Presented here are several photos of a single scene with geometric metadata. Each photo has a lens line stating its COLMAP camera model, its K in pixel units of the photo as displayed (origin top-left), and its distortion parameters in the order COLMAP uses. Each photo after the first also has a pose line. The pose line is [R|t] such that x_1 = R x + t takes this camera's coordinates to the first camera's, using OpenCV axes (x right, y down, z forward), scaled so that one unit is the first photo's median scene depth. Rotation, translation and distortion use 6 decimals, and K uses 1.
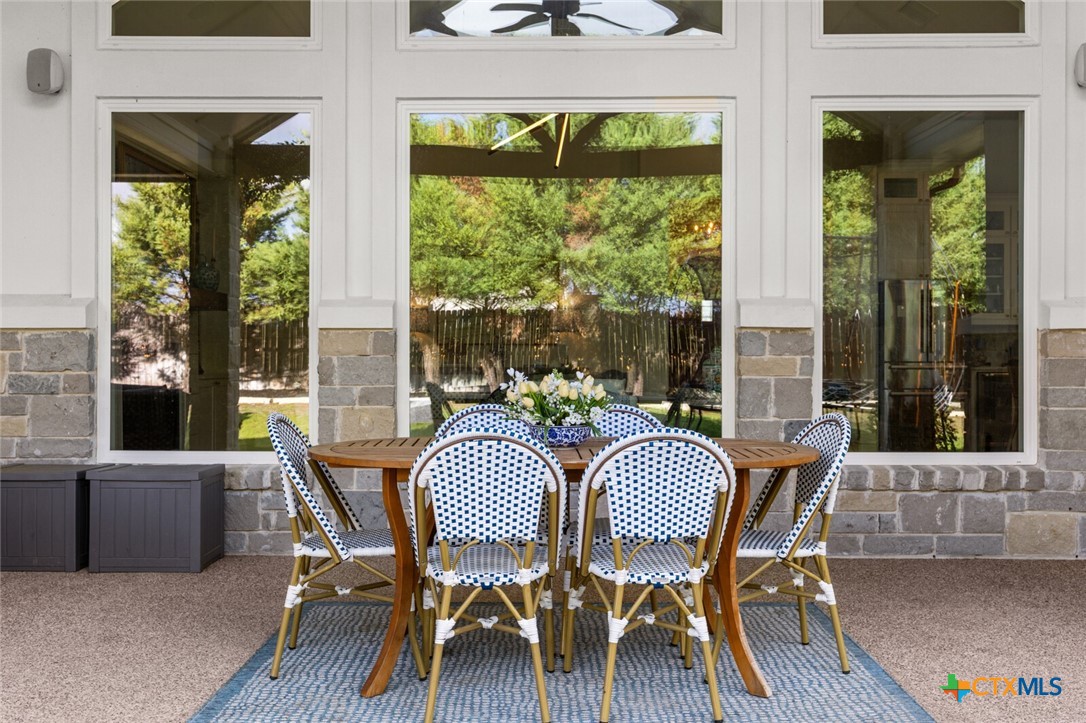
lens RADIAL K [[1022.1, 0, 543.5], [0, 1022.1, 364.6], [0, 0, 1]] dist [-0.017900, 0.000000]
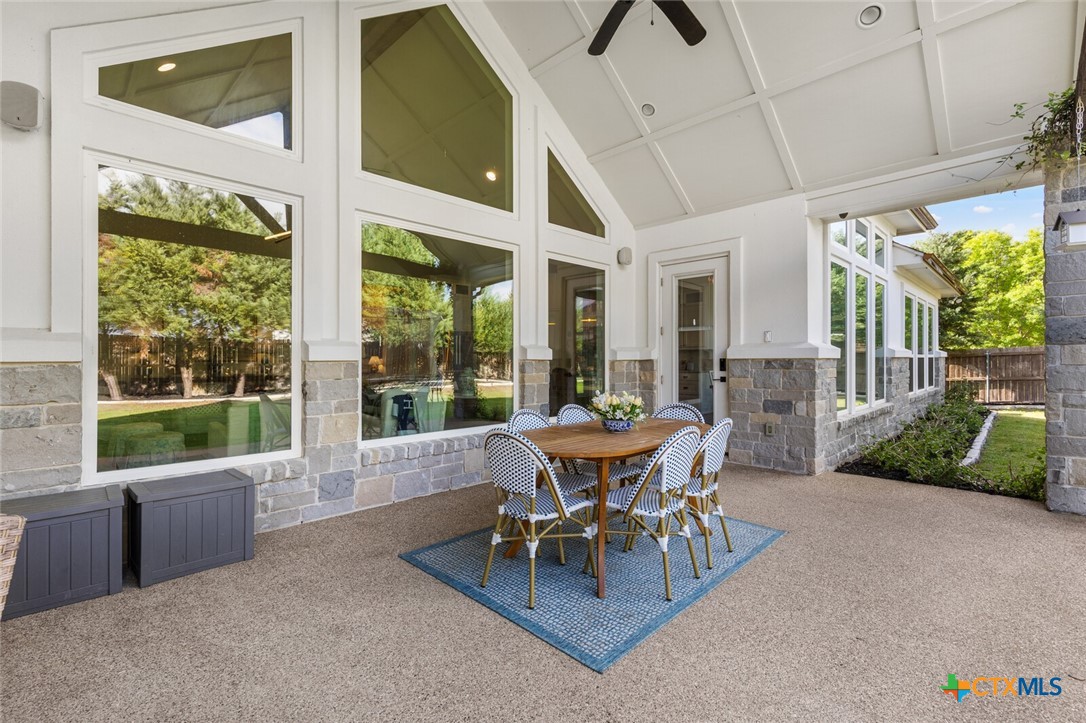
lens RADIAL K [[495.4, 0, 543.8], [0, 495.4, 357.4], [0, 0, 1]] dist [0.000158, 0.000000]
pose [[0.696270, 0.000748, 0.717780, -0.481318], [0.002108, 0.999993, -0.003087, -0.037541], [-0.717777, 0.003663, 0.696263, 0.288836]]
